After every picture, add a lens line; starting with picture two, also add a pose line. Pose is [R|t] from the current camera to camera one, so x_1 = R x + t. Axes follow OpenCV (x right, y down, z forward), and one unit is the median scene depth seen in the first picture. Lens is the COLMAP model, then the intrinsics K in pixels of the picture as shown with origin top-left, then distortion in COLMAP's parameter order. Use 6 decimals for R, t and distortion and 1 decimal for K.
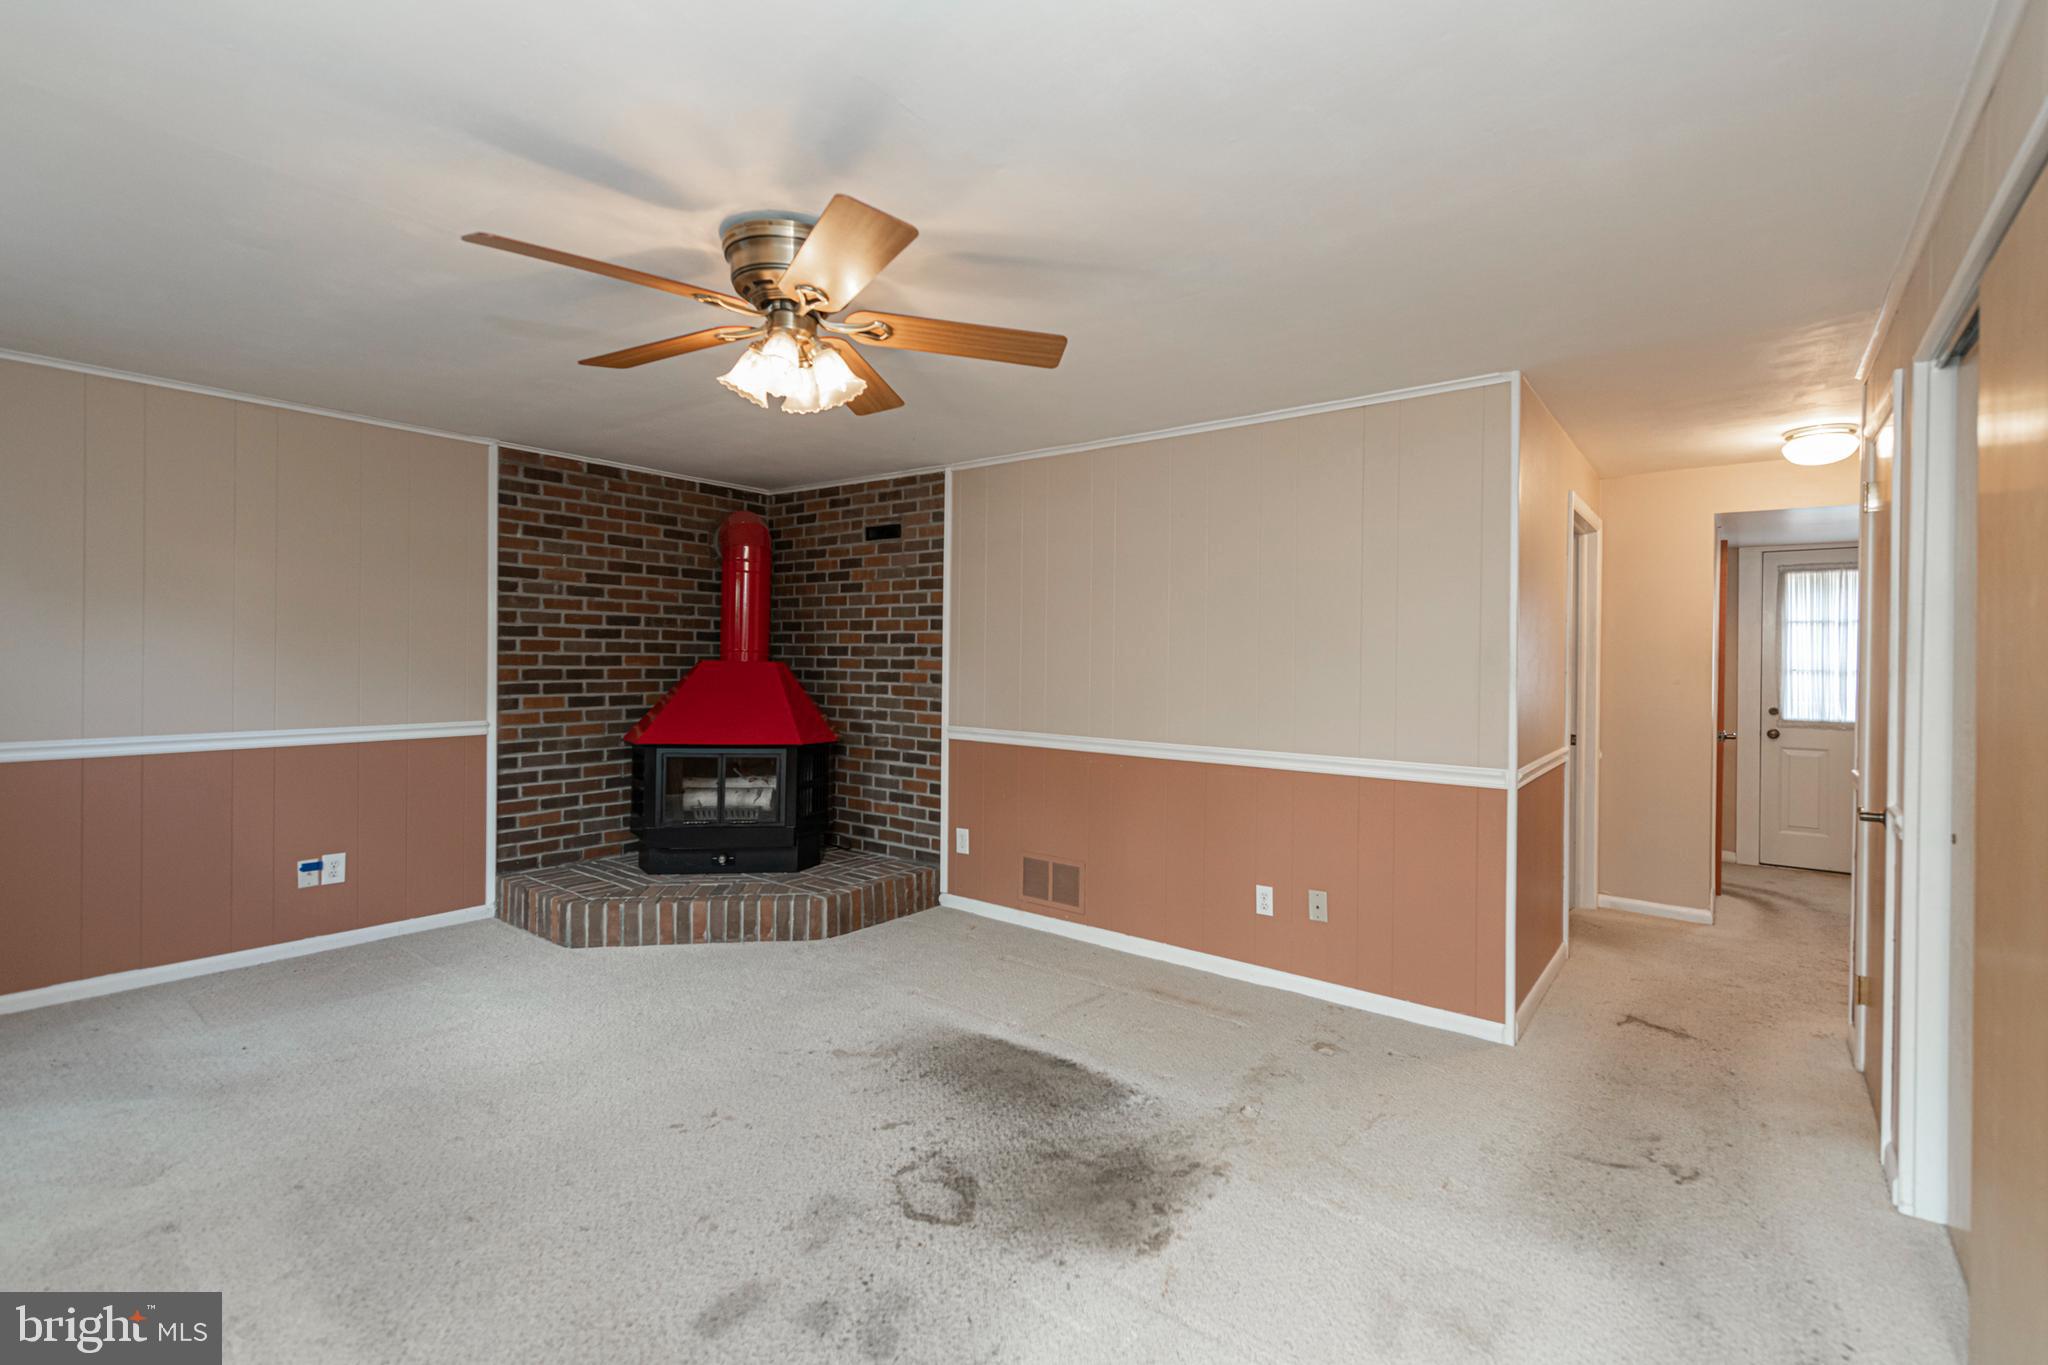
lens RADIAL K [[881.2, 0, 1041.5], [0, 881.2, 663.1], [0, 0, 1]] dist [0.000314, -0.000392]
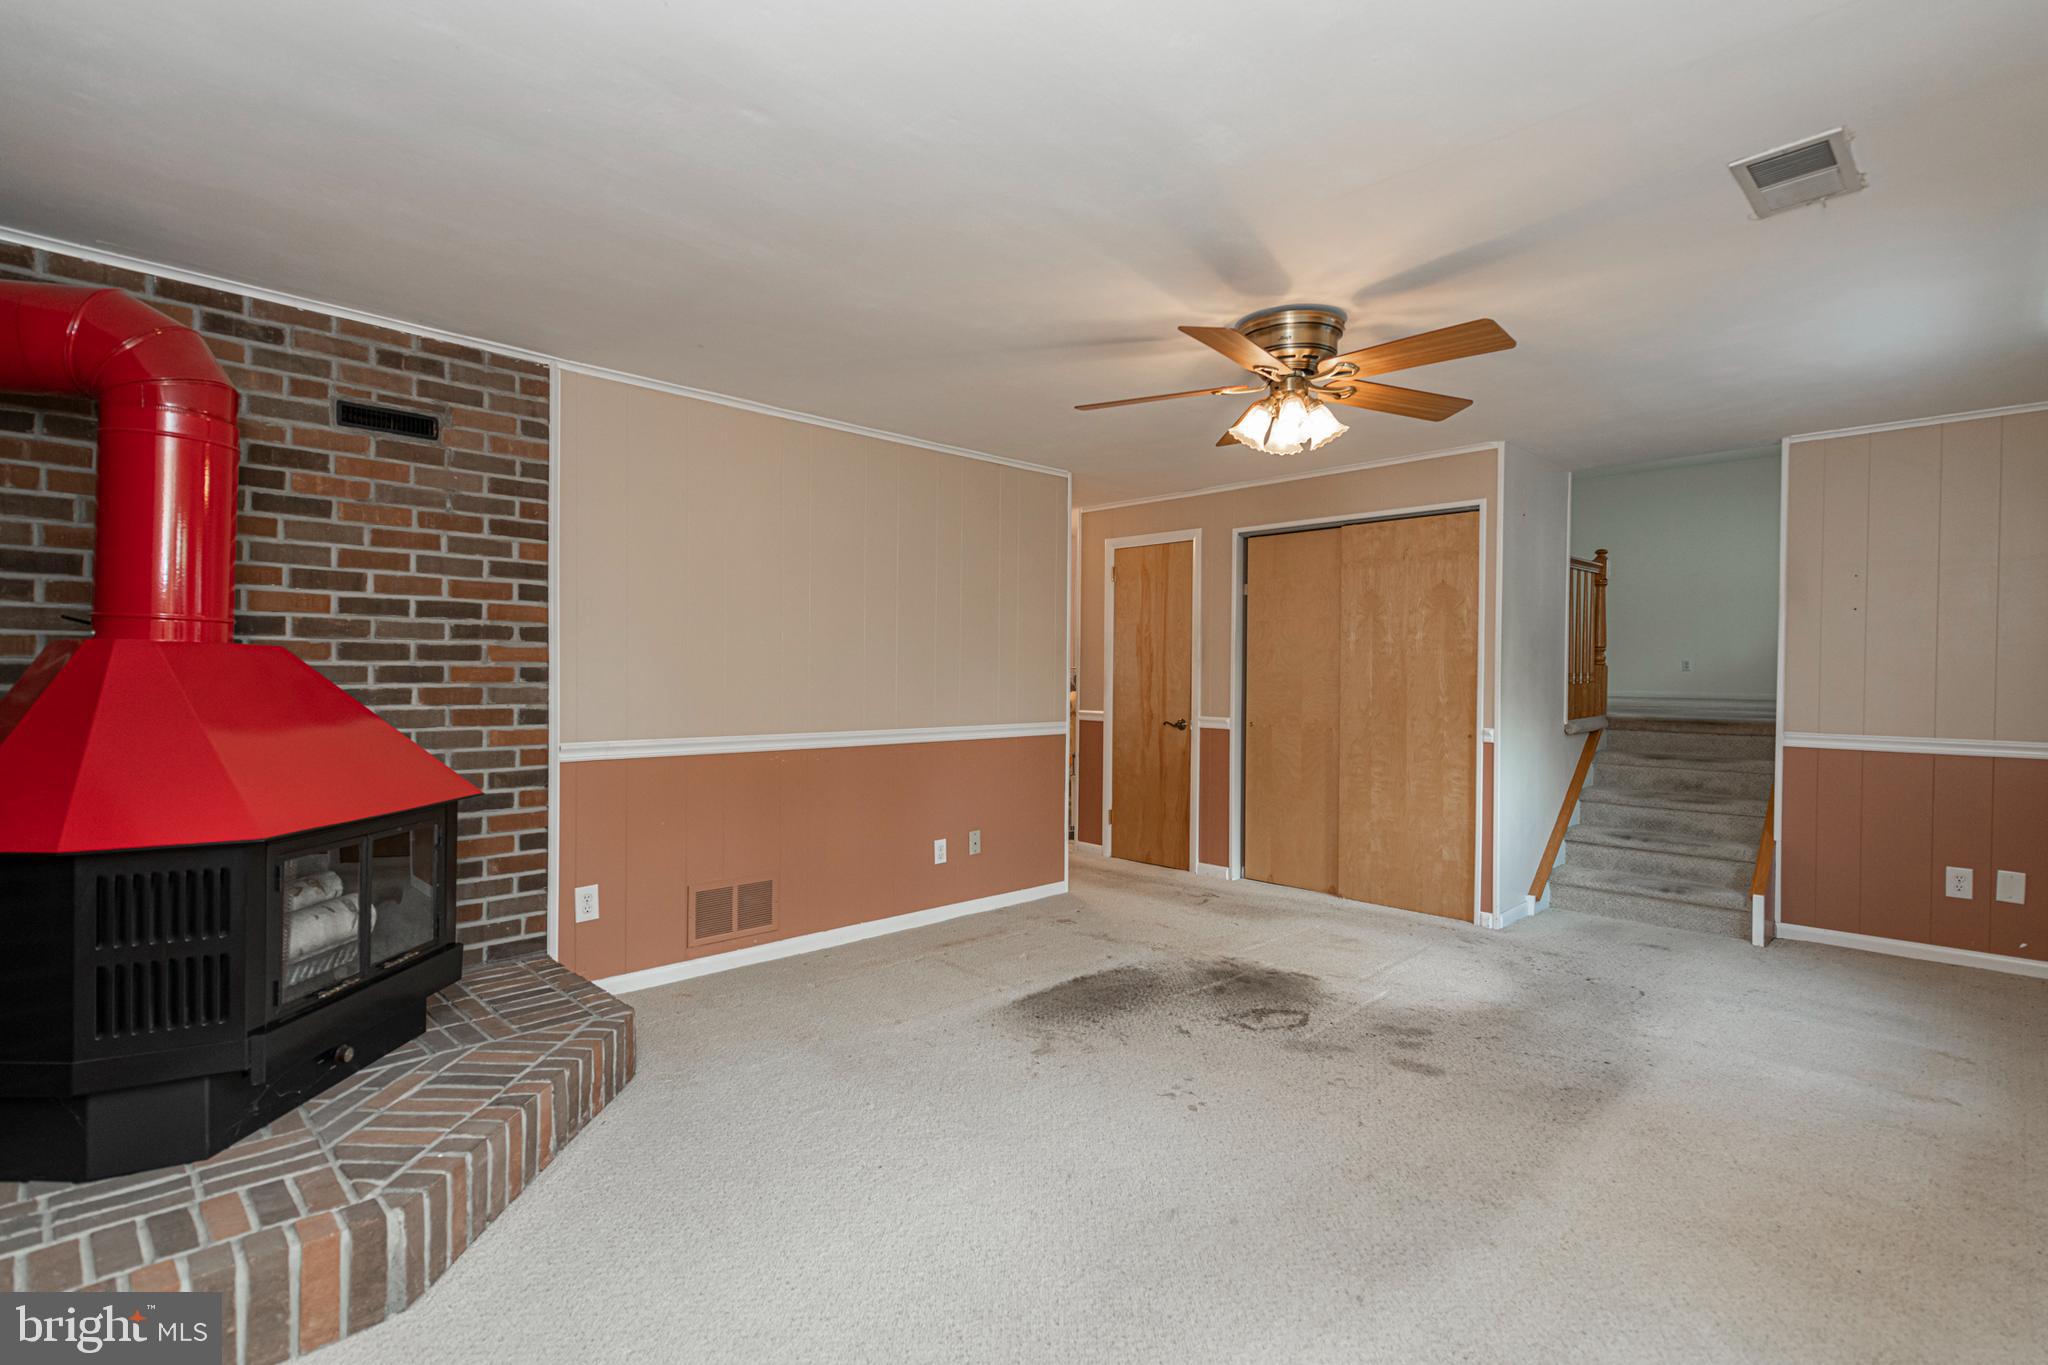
lens RADIAL K [[960.8, 0, 1024.0], [0, 960.8, 682.5], [0, 0, 1]] dist [0.002207, -0.000921]
pose [[0.150717, -0.023240, 0.988304, -0.785320], [-0.001938, 0.999715, 0.023804, 0.005539], [-0.988575, -0.005503, 0.150629, 0.531859]]
